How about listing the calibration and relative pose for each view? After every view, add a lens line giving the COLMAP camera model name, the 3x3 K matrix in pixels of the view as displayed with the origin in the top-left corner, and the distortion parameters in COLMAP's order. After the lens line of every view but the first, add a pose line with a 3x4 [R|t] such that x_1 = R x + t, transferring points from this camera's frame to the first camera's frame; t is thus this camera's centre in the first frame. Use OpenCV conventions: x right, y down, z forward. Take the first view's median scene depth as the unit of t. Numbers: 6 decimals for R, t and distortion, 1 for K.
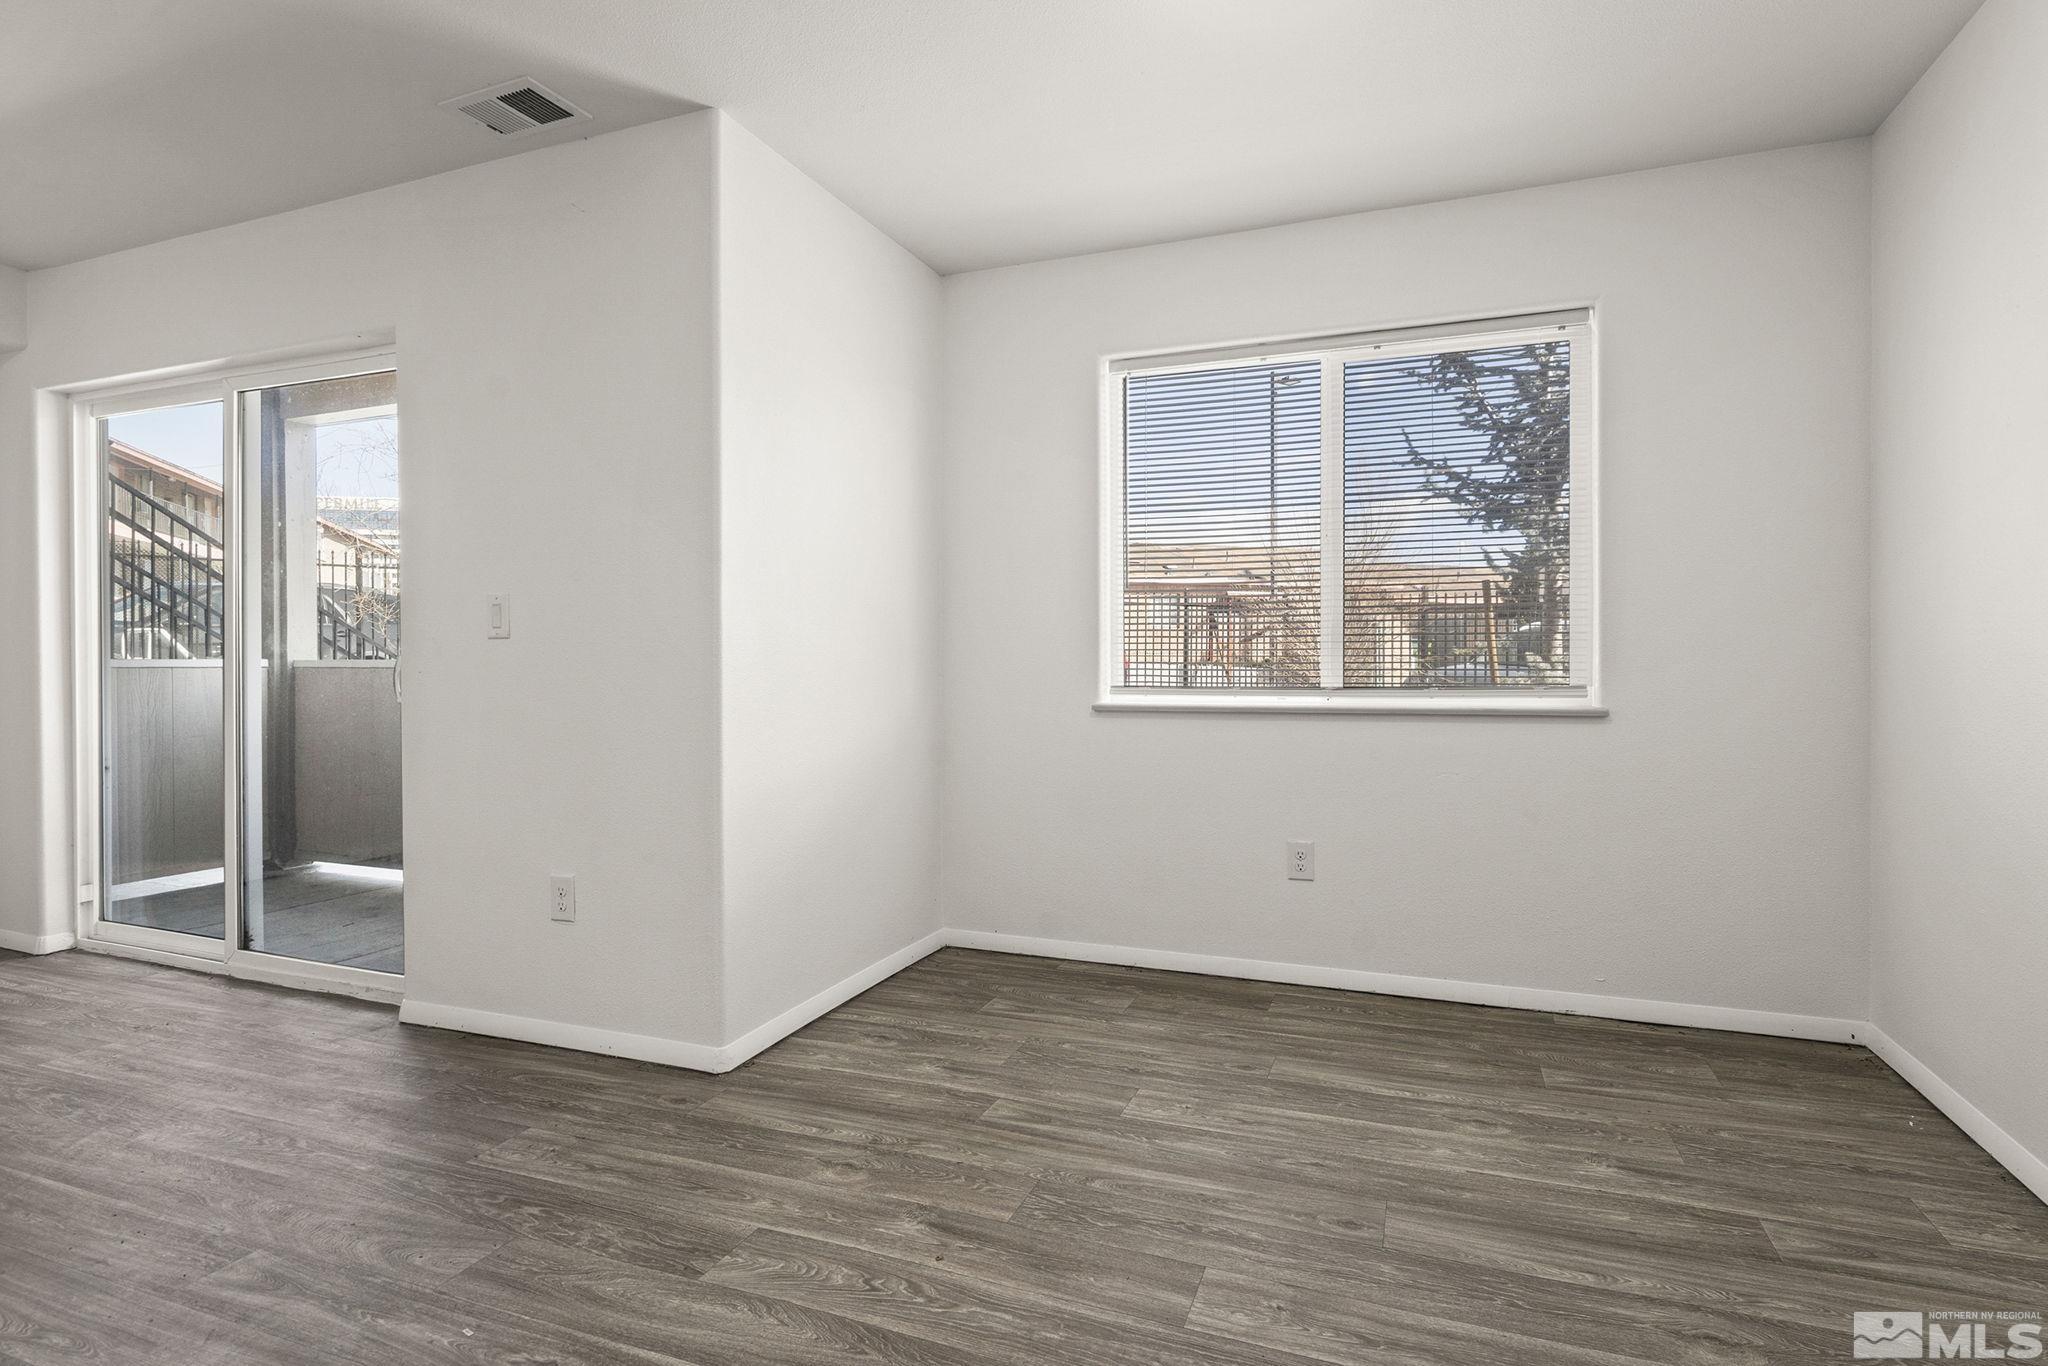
lens RADIAL K [[1007.6, 0, 1053.6], [0, 1007.6, 660.2], [0, 0, 1]] dist [-0.006025, 0.003213]
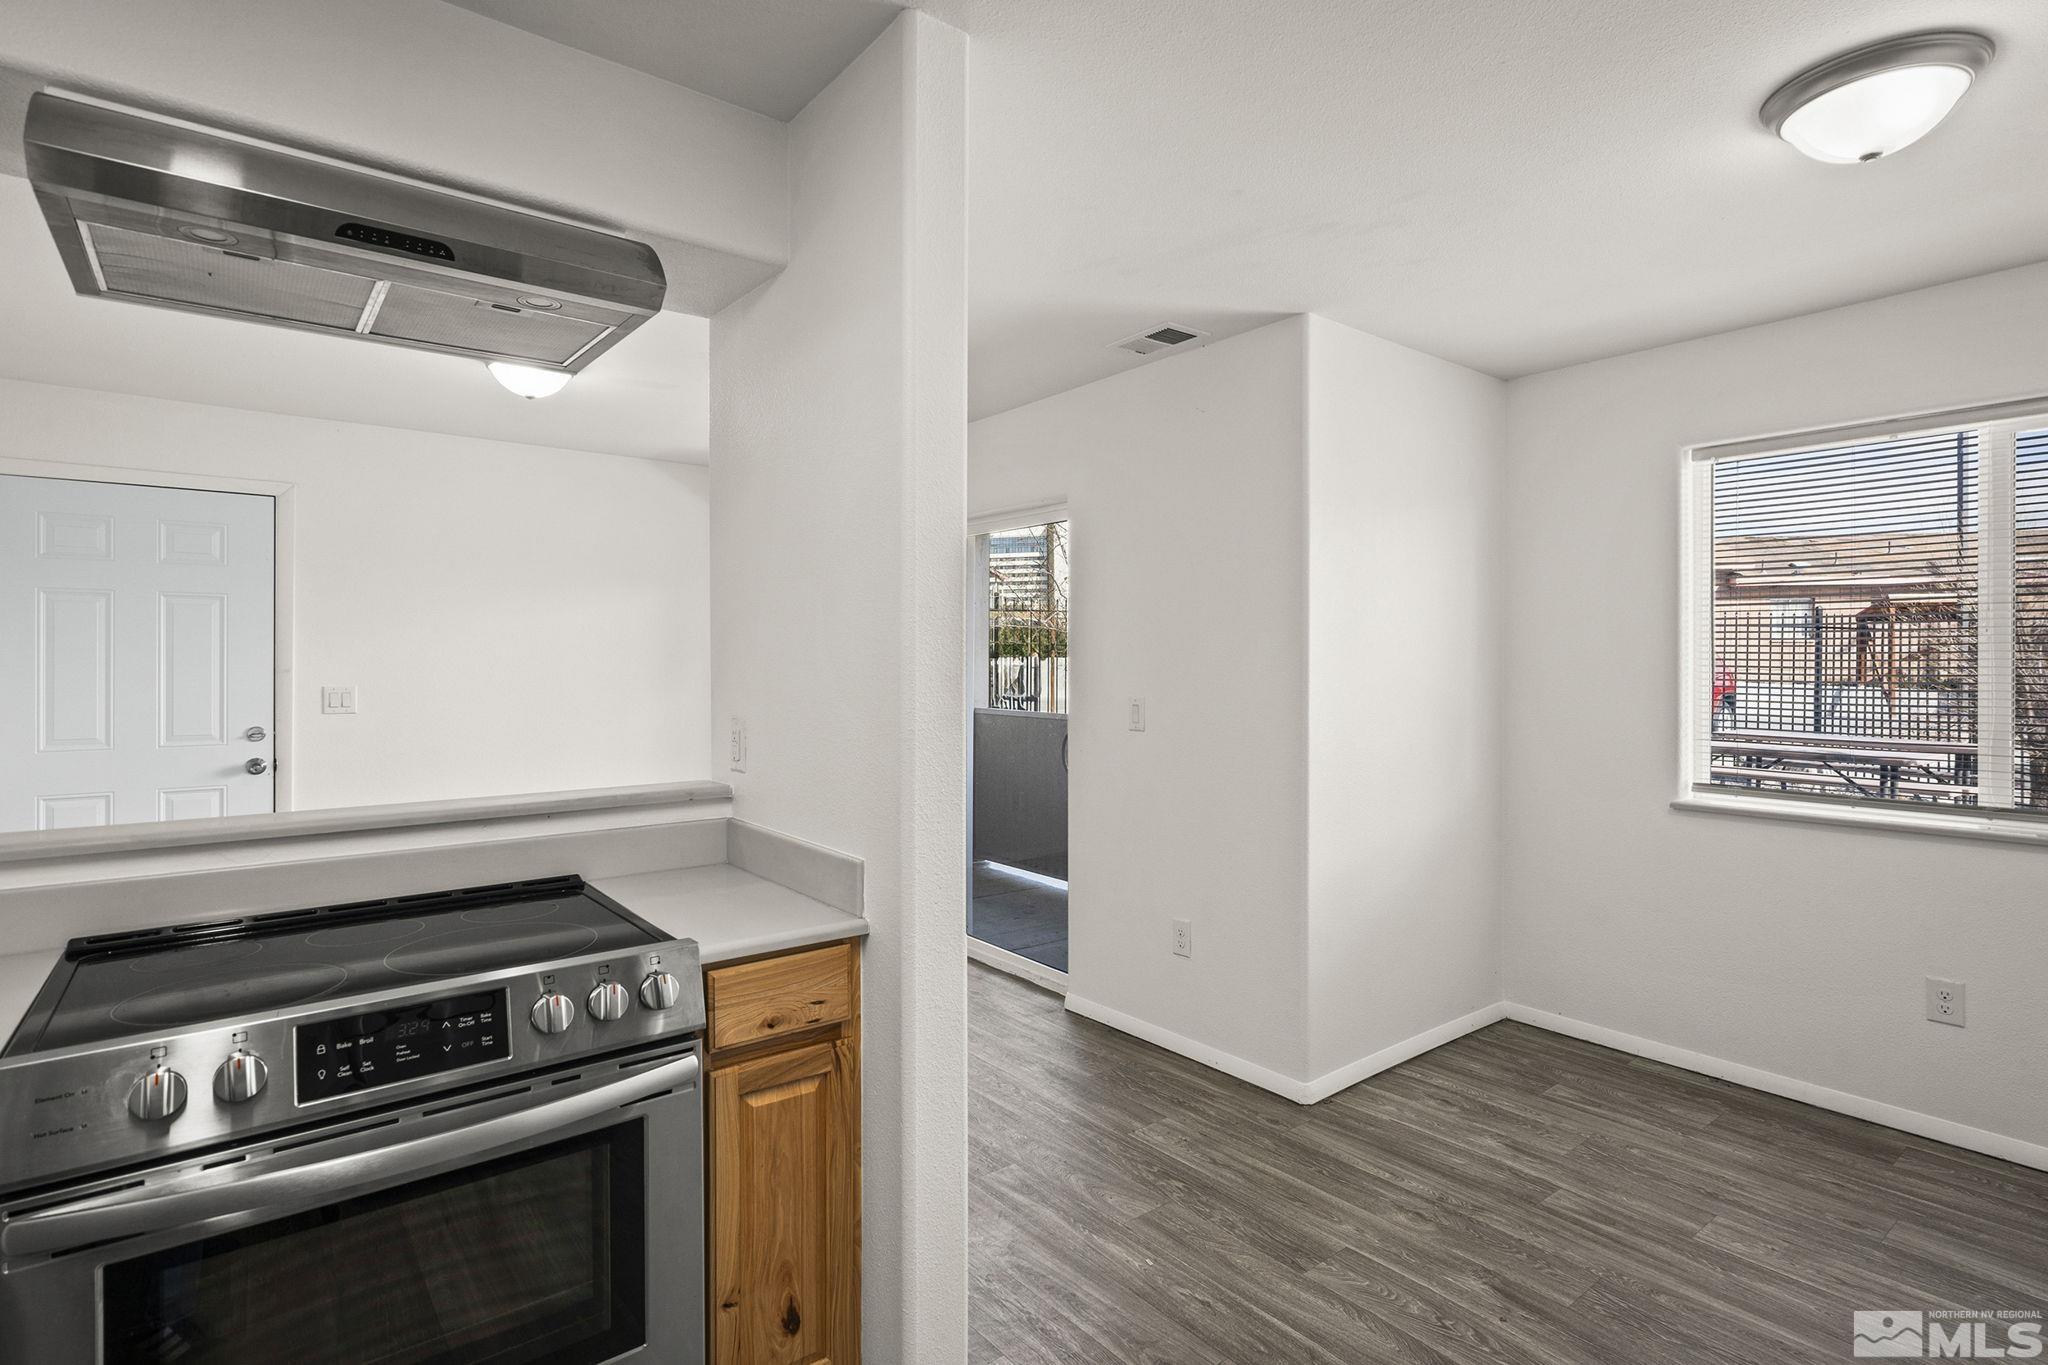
lens RADIAL K [[1007.6, 0, 1053.2], [0, 1007.6, 652.6], [0, 0, 1]] dist [-0.006025, 0.003213]
pose [[0.864405, 0.003494, -0.502784, 0.017159], [-0.008380, 0.999937, -0.007459, -0.144539], [0.502726, 0.010661, 0.864380, -0.242514]]
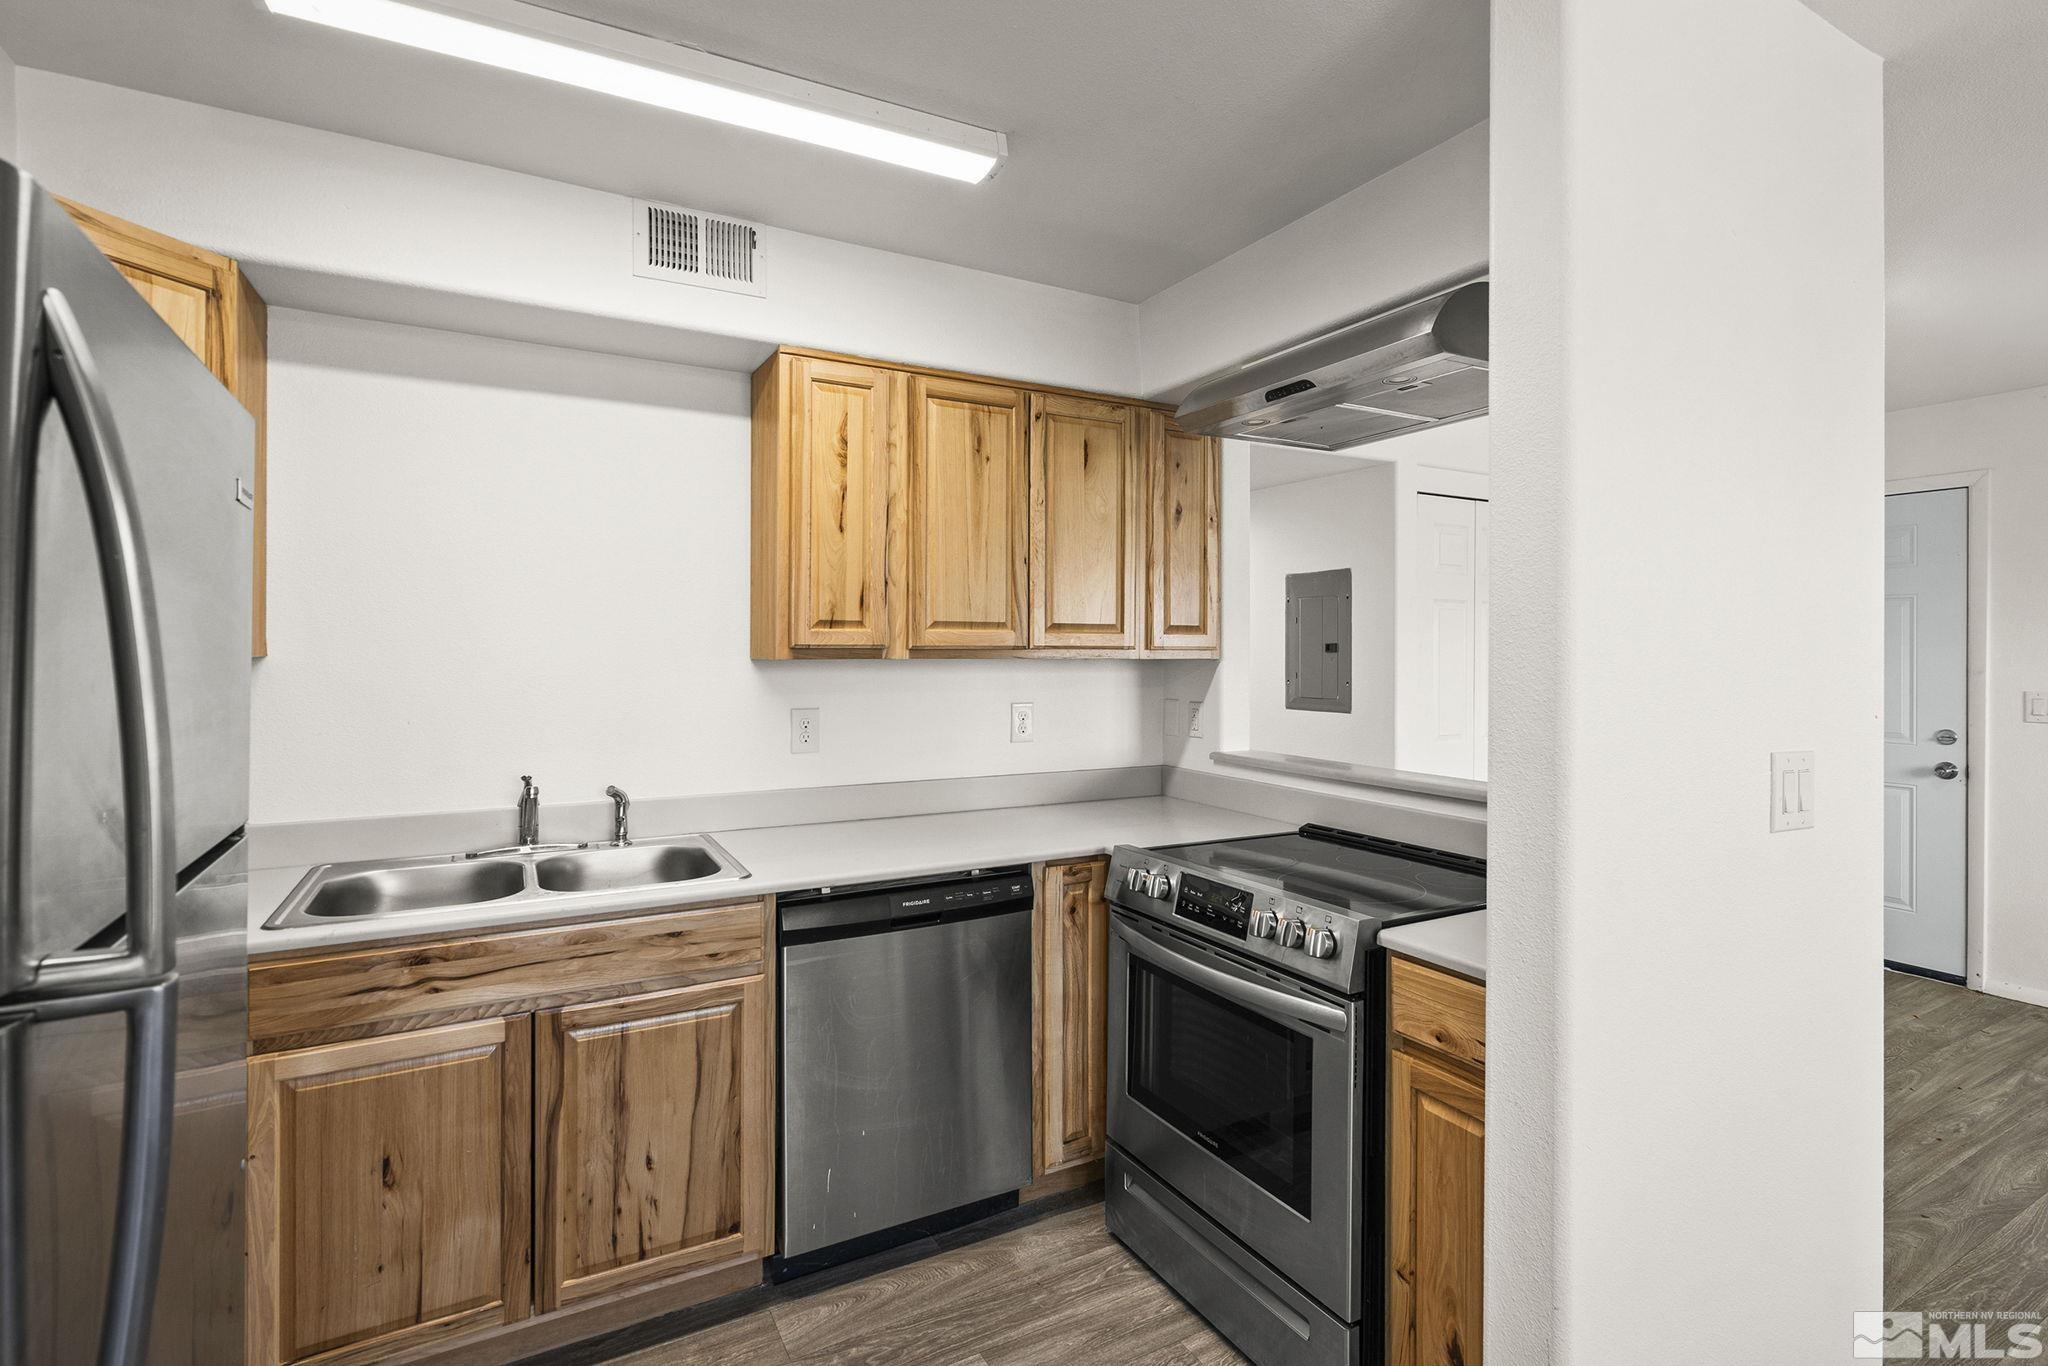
lens RADIAL K [[1007.6, 0, 1048.5], [0, 1007.6, 639.7], [0, 0, 1]] dist [-0.006025, 0.003213]
pose [[-0.640022, -0.001474, -0.768355, 0.221427], [-0.001761, 0.999998, -0.000452, -0.166347], [0.768354, 0.001064, -0.640024, 0.561635]]
